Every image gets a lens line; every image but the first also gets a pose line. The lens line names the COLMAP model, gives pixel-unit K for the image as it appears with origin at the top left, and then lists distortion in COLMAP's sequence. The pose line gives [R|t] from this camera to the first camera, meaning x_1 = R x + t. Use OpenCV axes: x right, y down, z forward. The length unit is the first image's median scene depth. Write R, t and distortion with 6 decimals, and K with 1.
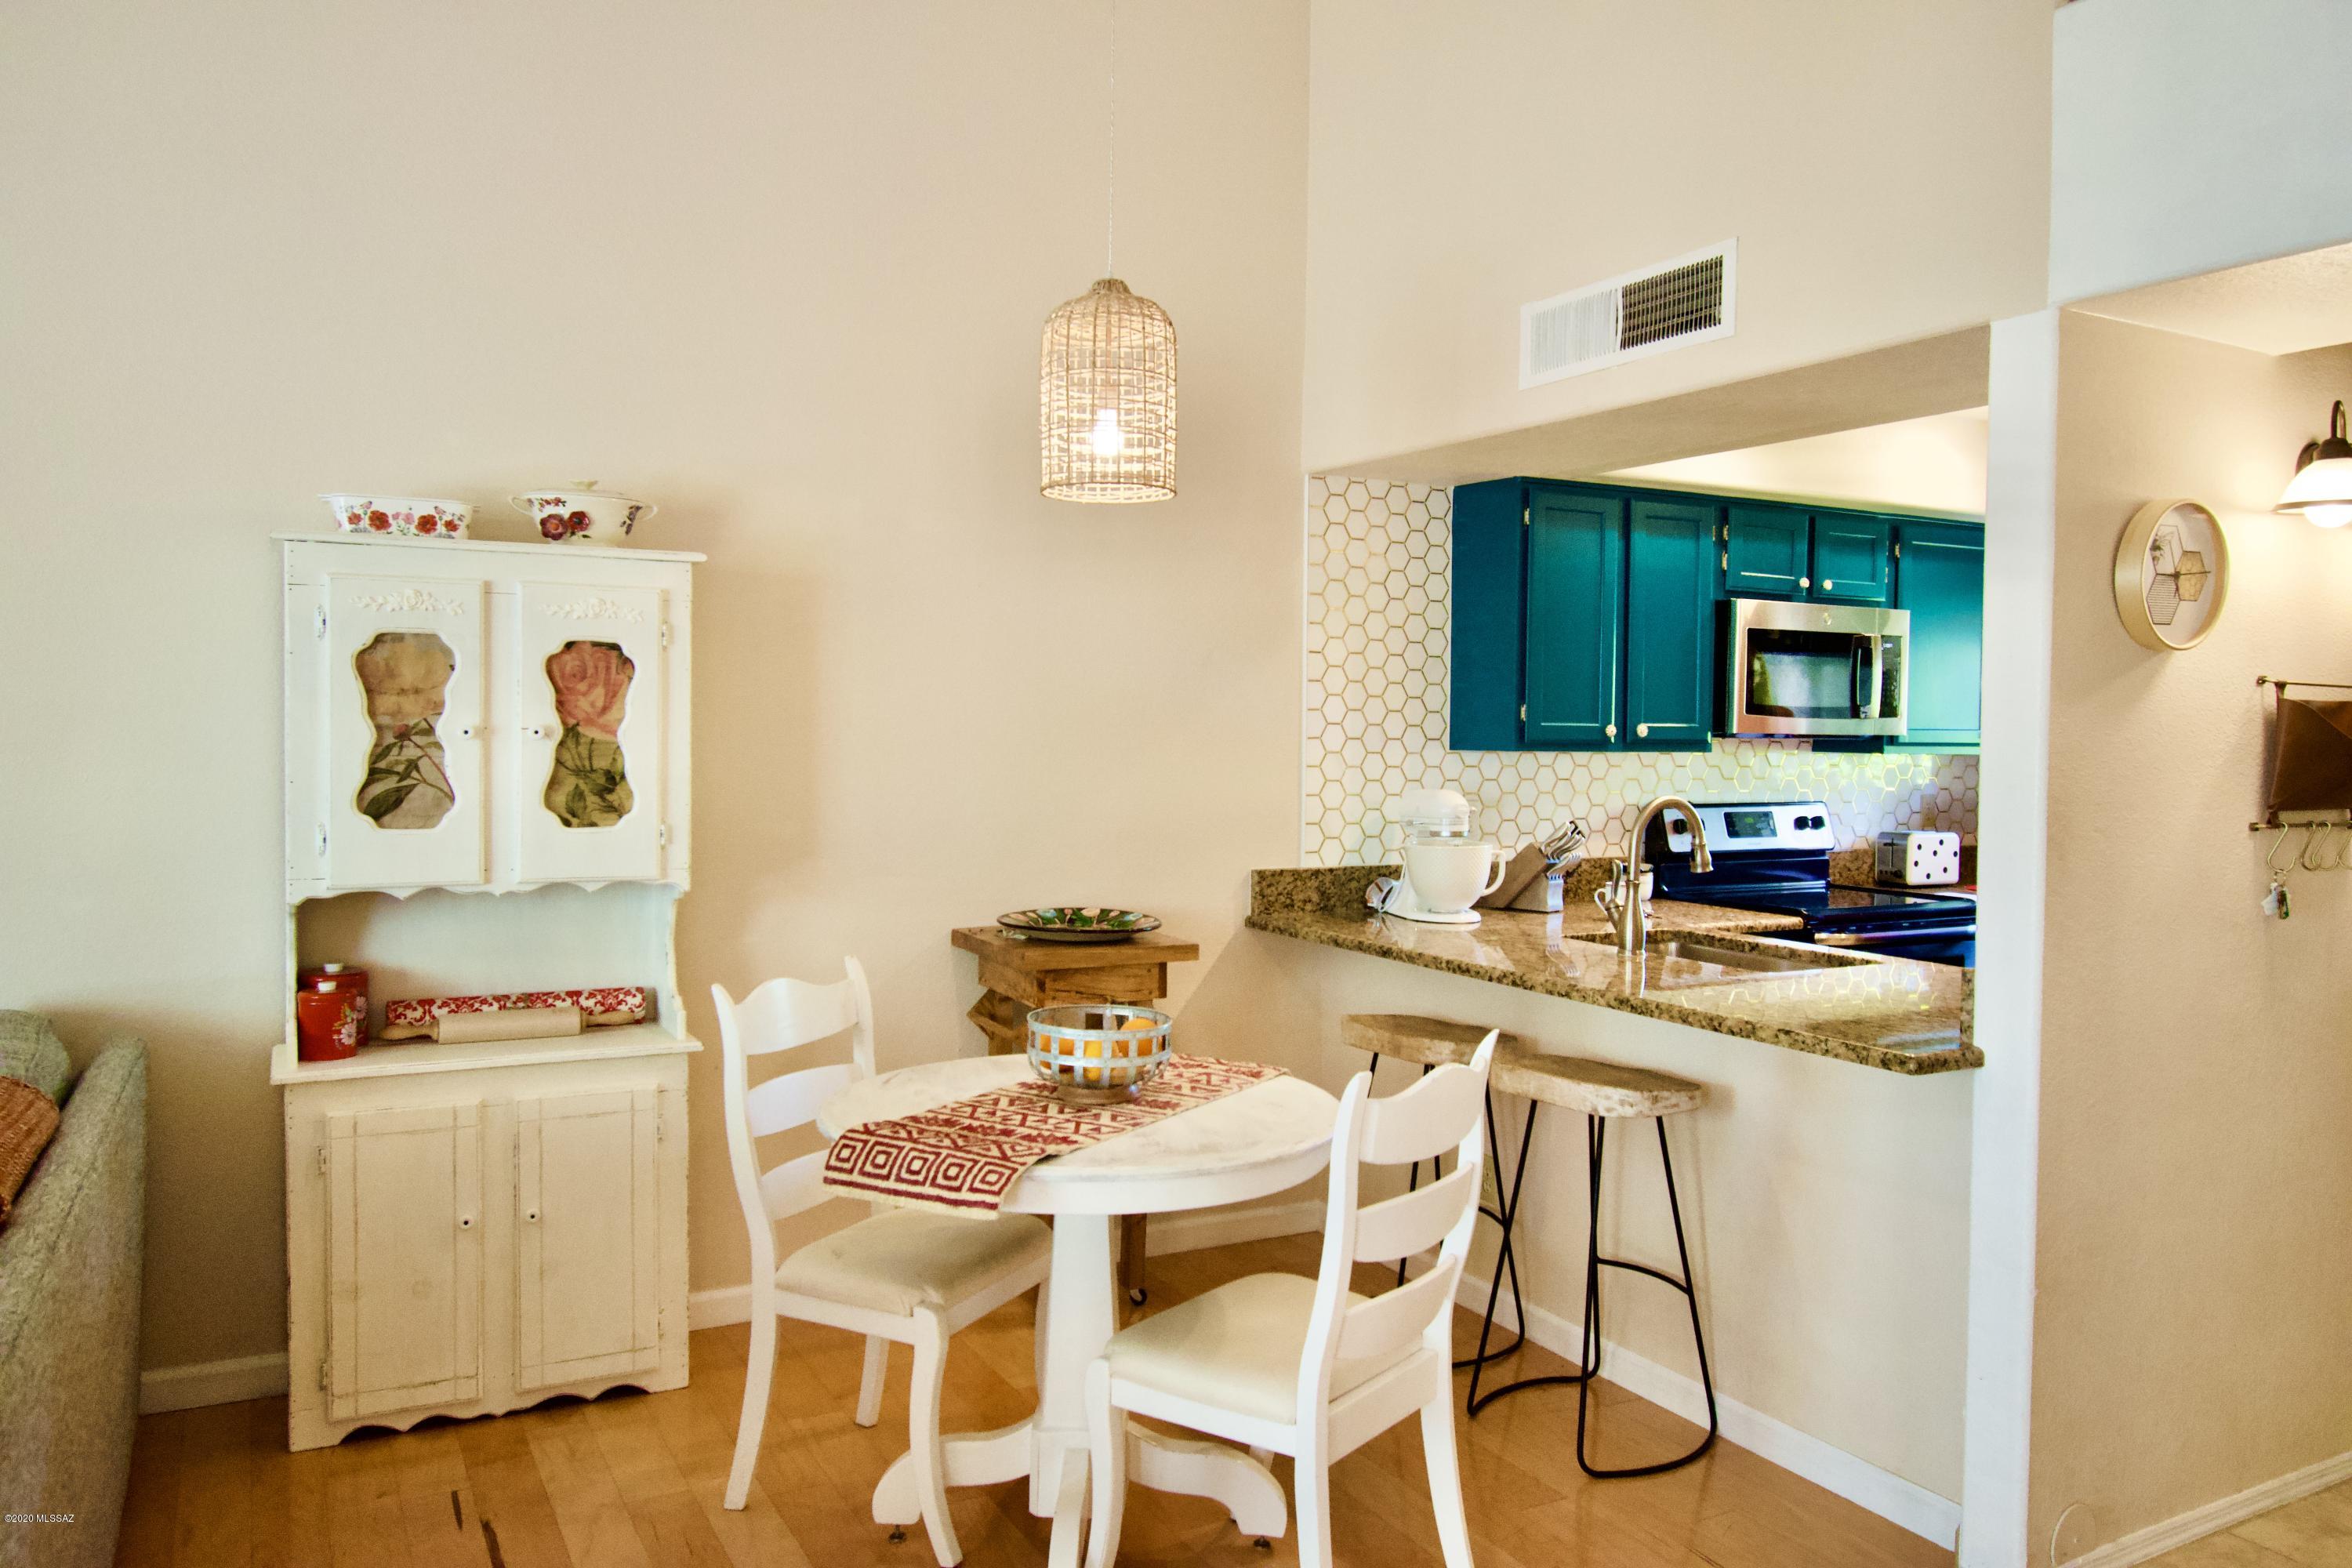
lens RADIAL K [[1704.8, 0, 1178.4], [0, 1704.8, 773.3], [0, 0, 1]] dist [0.010205, -0.029748]
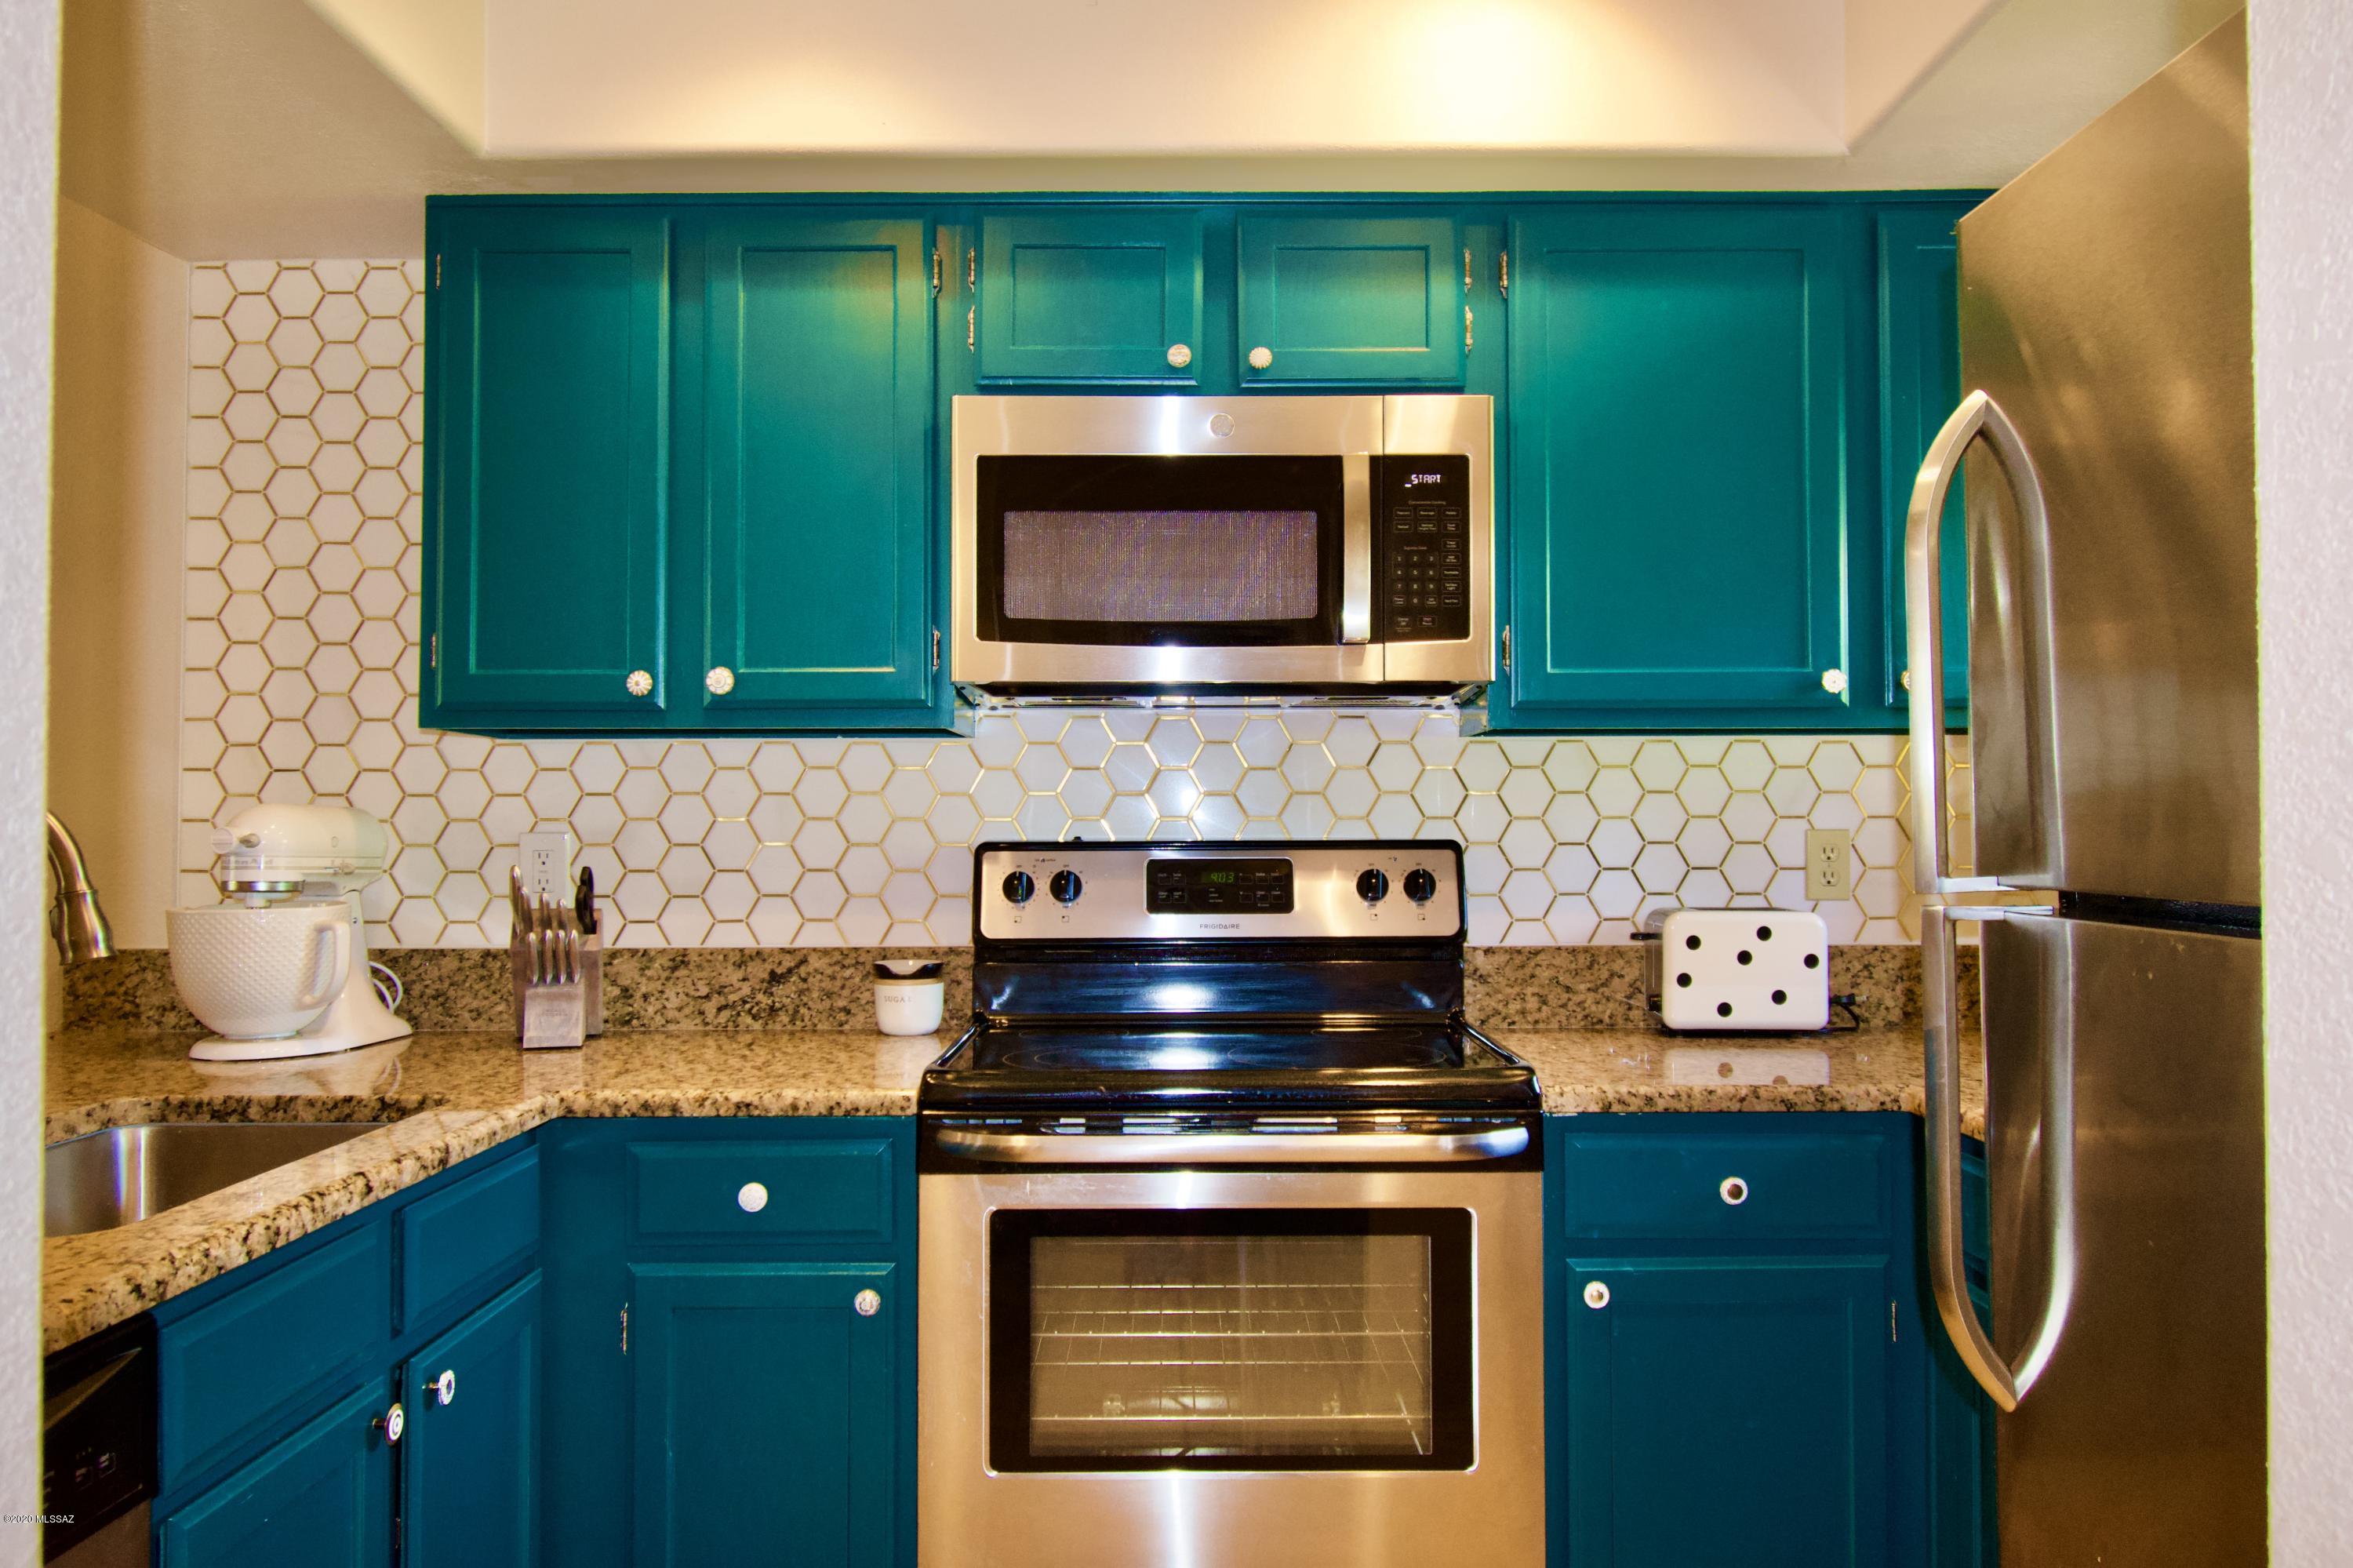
lens RADIAL K [[1705.6, 0, 1171.7], [0, 1705.6, 782.8], [0, 0, 1]] dist [0.010205, -0.029748]
pose [[0.880817, -0.025879, -0.472750, 0.600009], [-0.000330, 0.998471, -0.055272, 0.029966], [0.473457, 0.048841, 0.879462, 0.620889]]
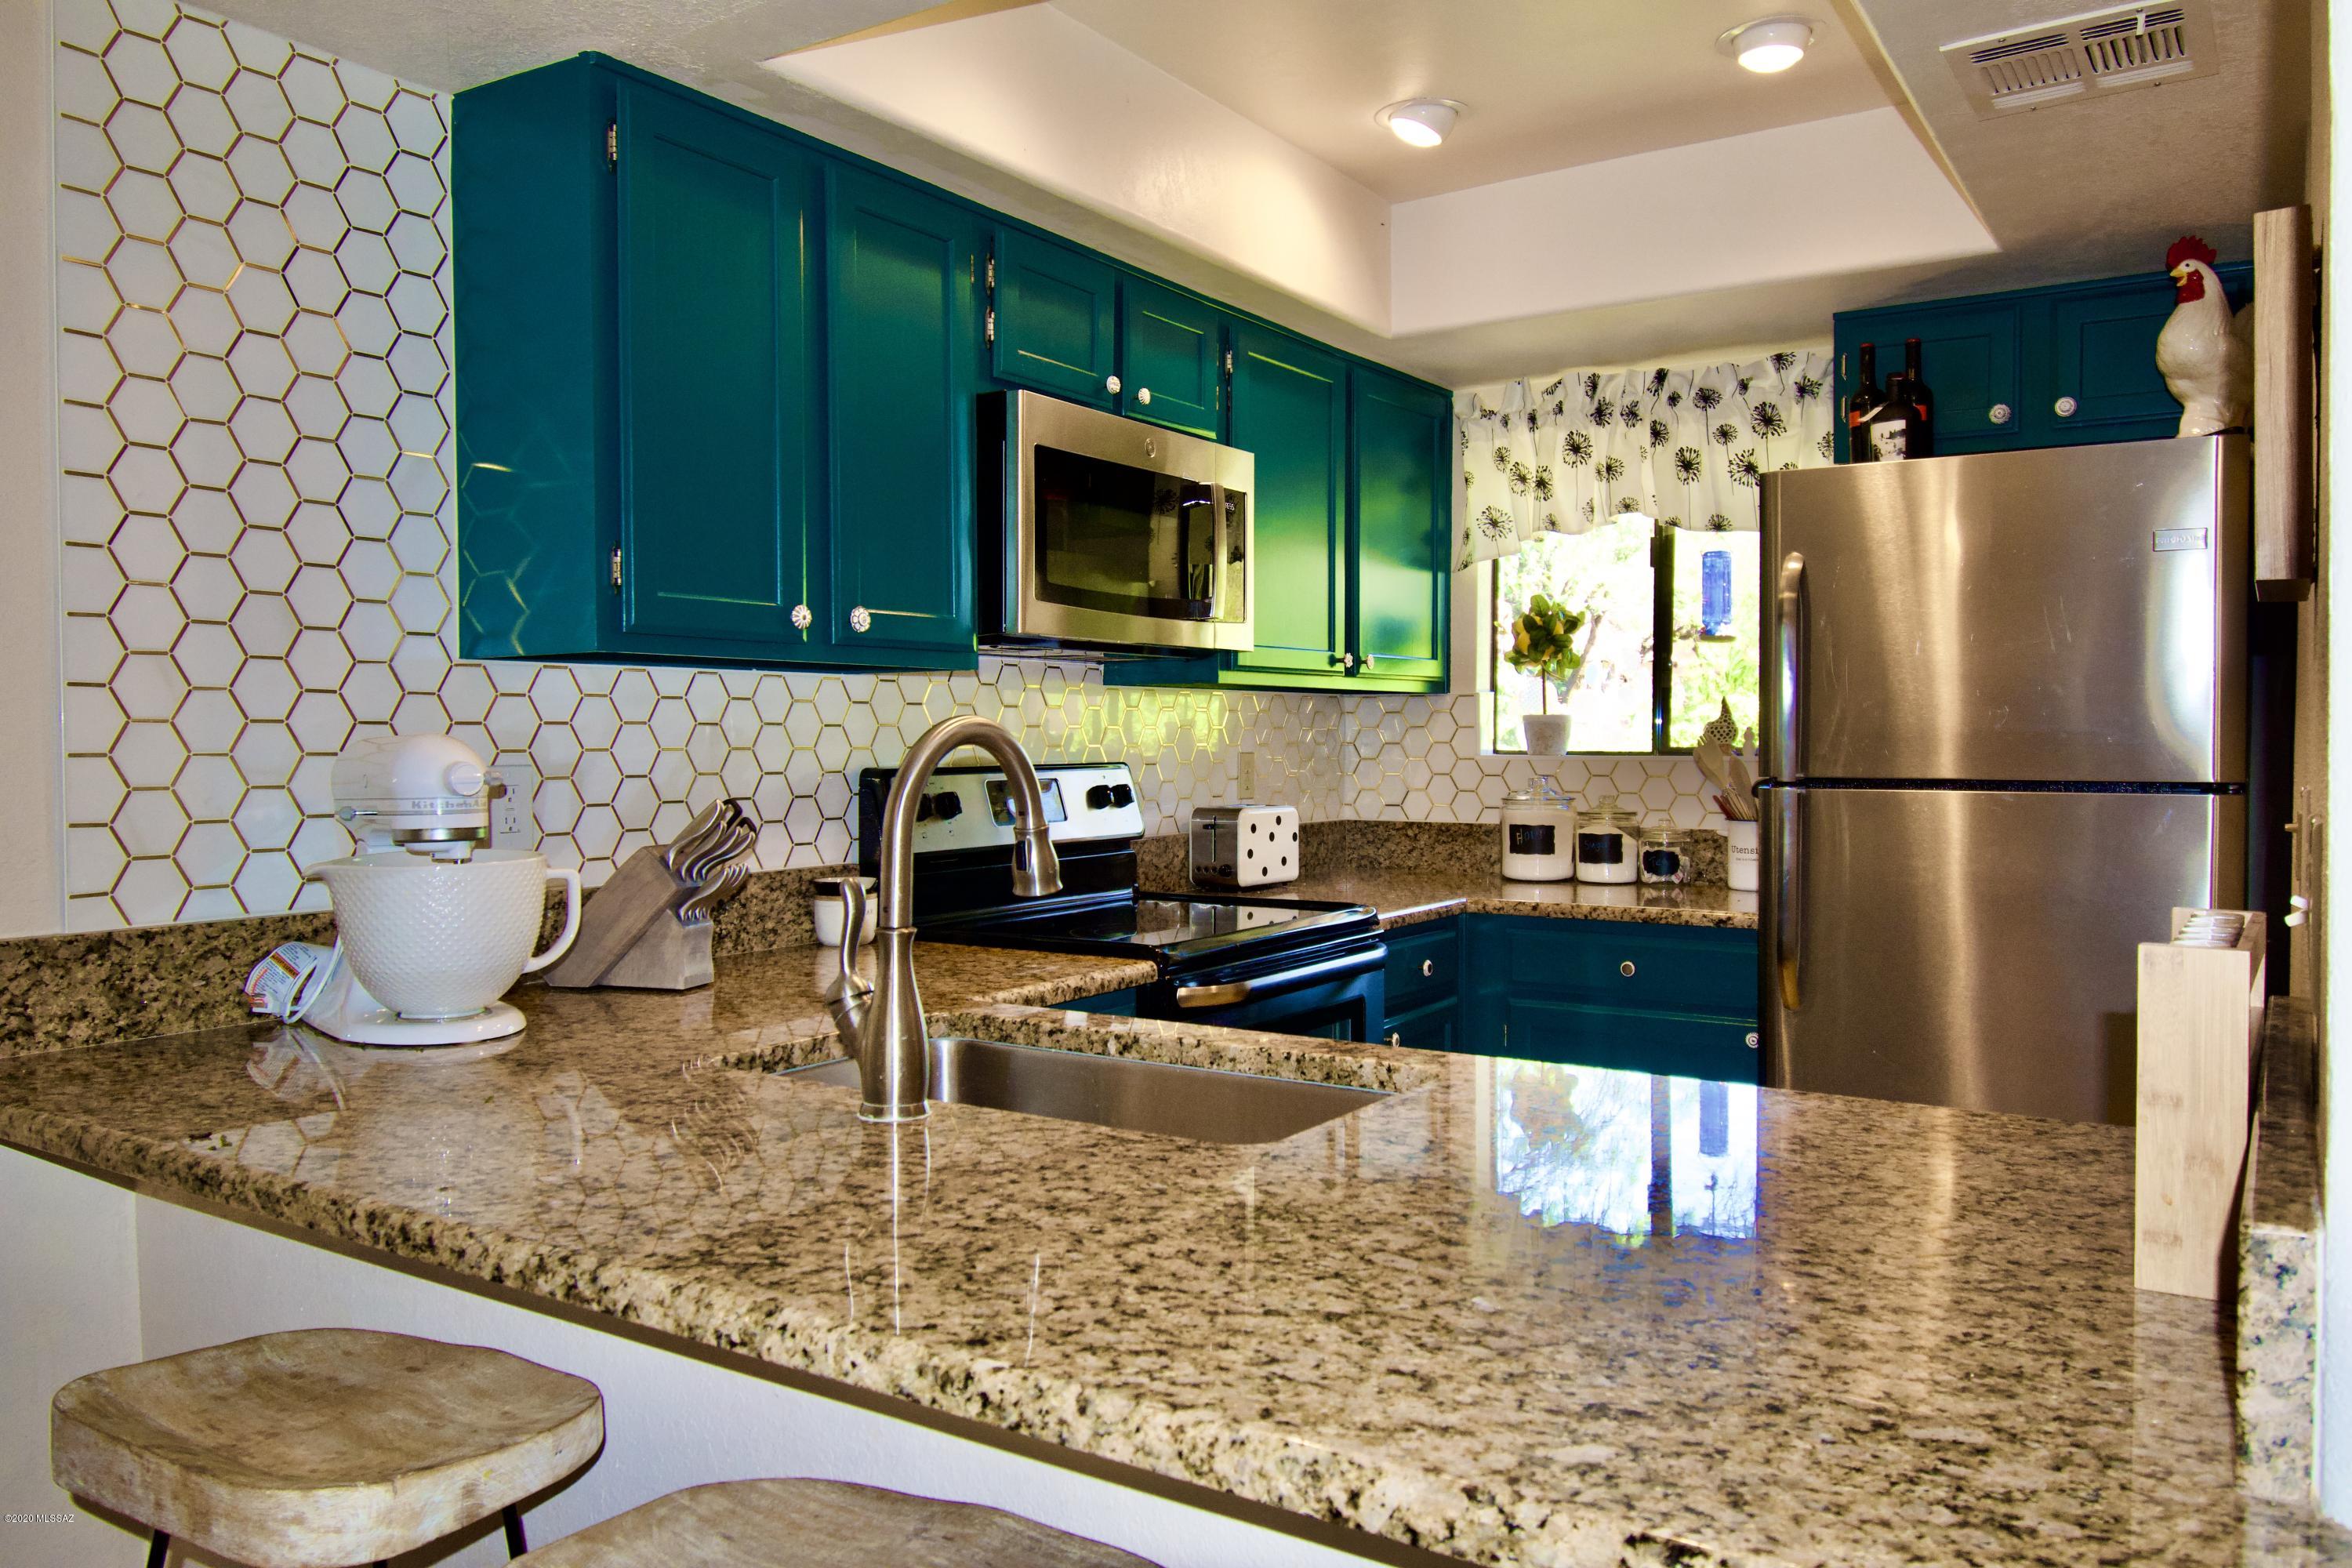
lens RADIAL K [[1704.8, 0, 1178.0], [0, 1704.8, 773.3], [0, 0, 1]] dist [0.010205, -0.029748]
pose [[0.881806, -0.024612, 0.470969, 0.110464], [0.026315, 0.999649, 0.002970, 0.021690], [-0.470877, 0.009775, 0.882145, 0.489908]]
